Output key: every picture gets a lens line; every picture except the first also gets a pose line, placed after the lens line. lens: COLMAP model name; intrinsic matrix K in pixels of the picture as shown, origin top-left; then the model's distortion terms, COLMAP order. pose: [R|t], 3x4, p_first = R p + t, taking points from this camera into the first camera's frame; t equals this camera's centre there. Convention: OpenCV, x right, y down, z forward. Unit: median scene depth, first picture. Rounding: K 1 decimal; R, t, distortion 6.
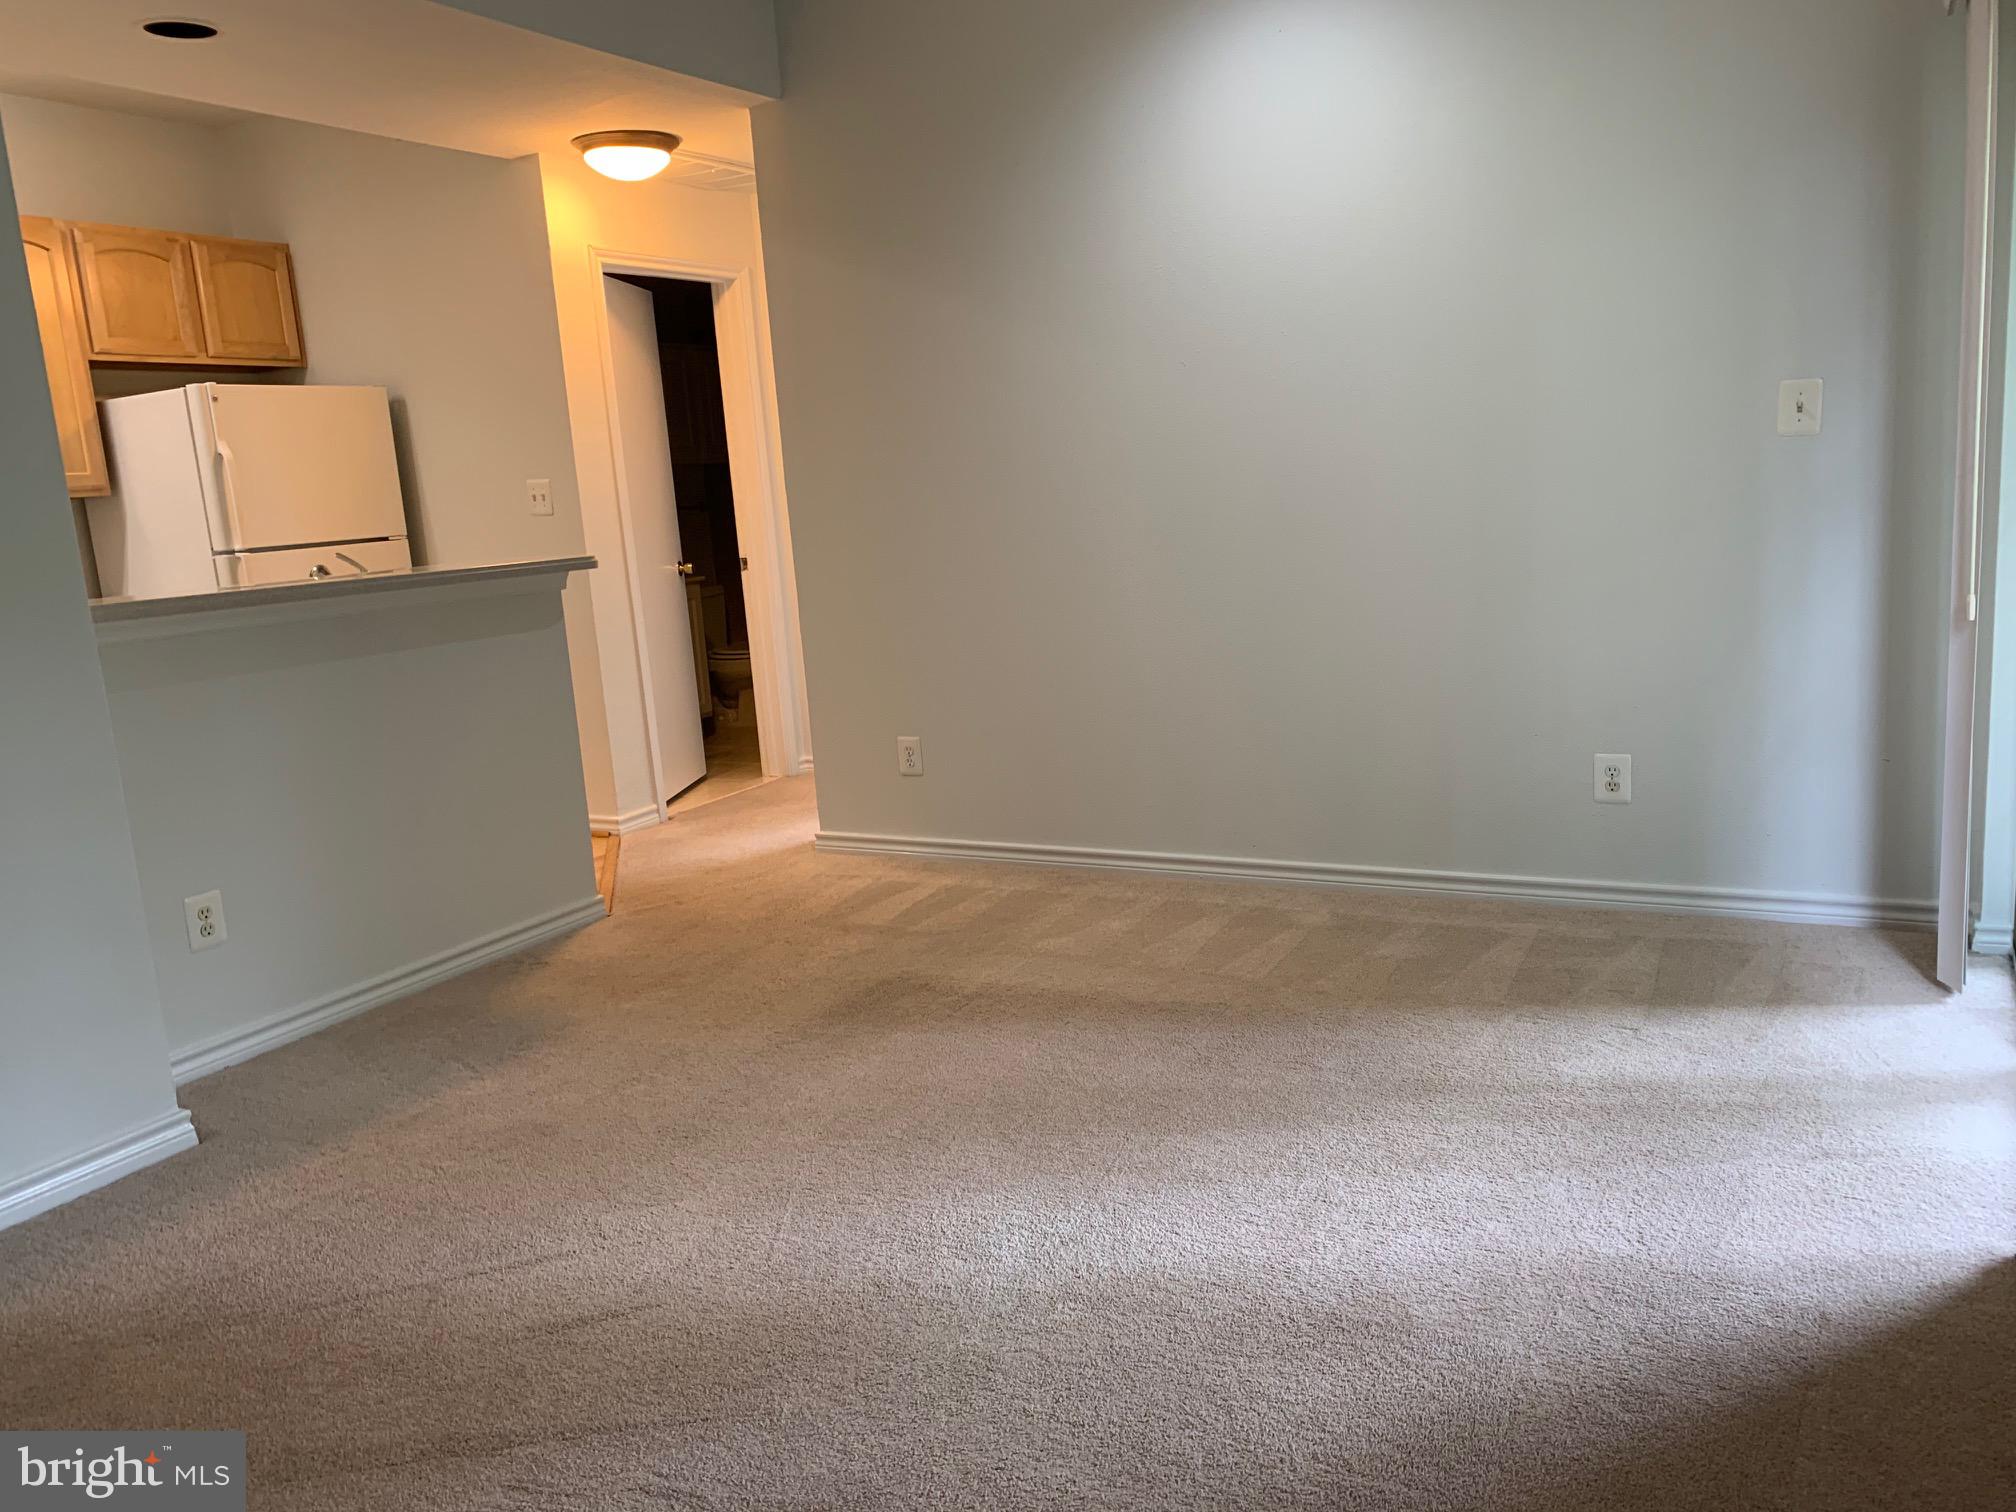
lens RADIAL K [[1528.5, 0, 1008.0], [0, 1528.5, 756.0], [0, 0, 1]] dist [0.000781, -0.000366]
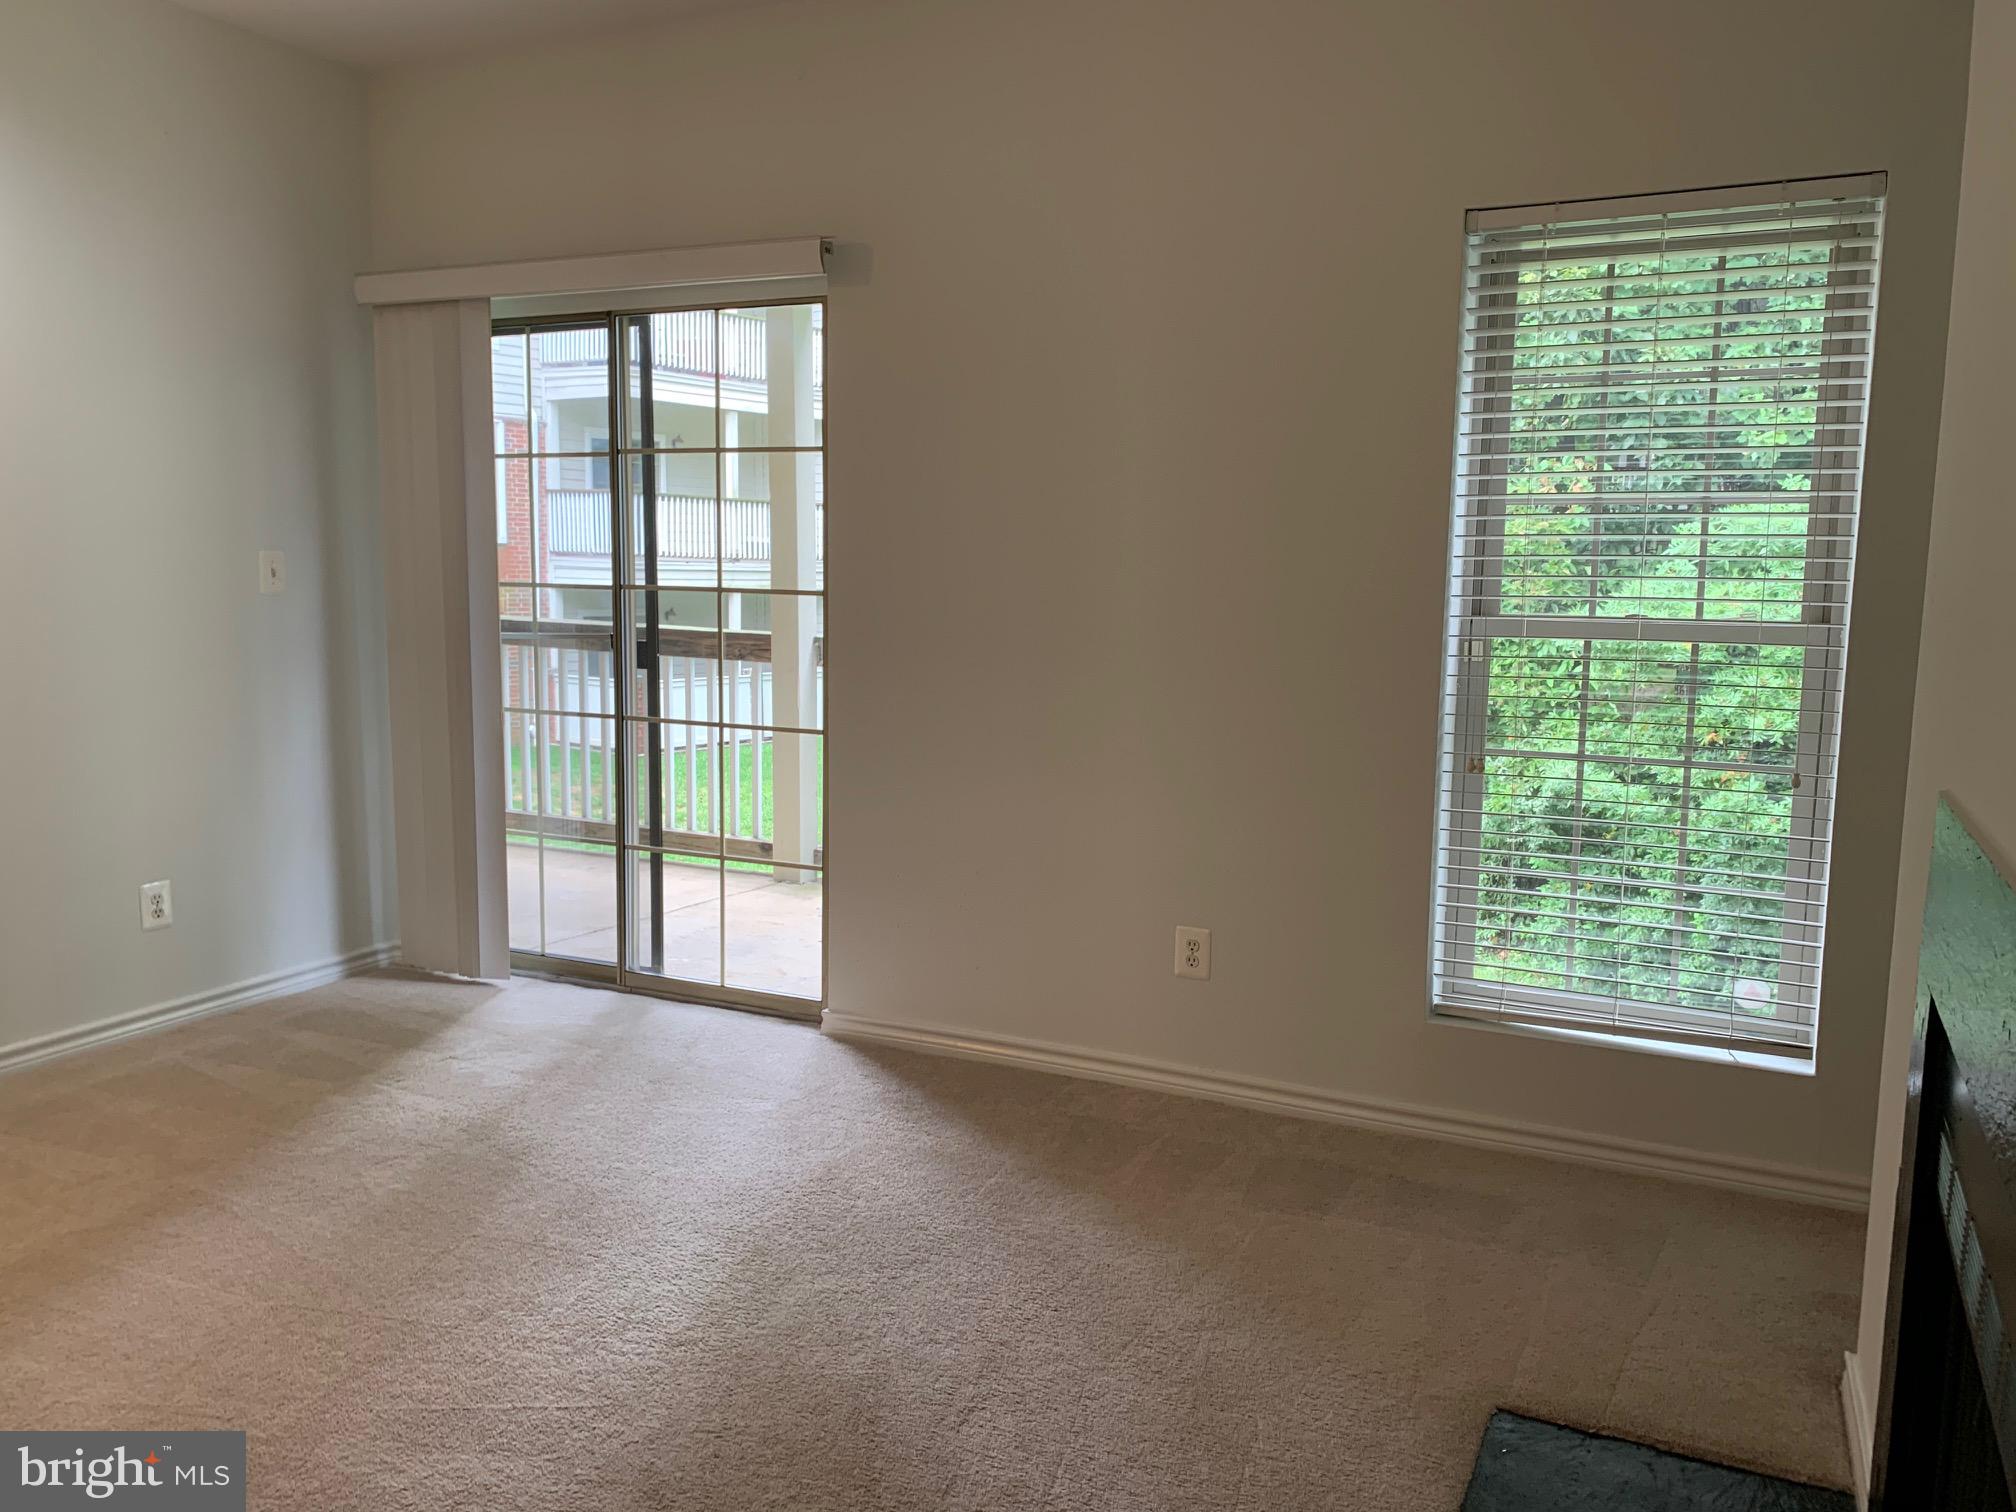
lens RADIAL K [[1528.5, 0, 1008.0], [0, 1528.5, 756.0], [0, 0, 1]] dist [0.000781, -0.000366]
pose [[-0.052169, -0.055009, 0.997122, -0.754981], [0.169953, 0.983427, 0.063145, -0.059292], [-0.984070, 0.172758, -0.041955, 0.491309]]
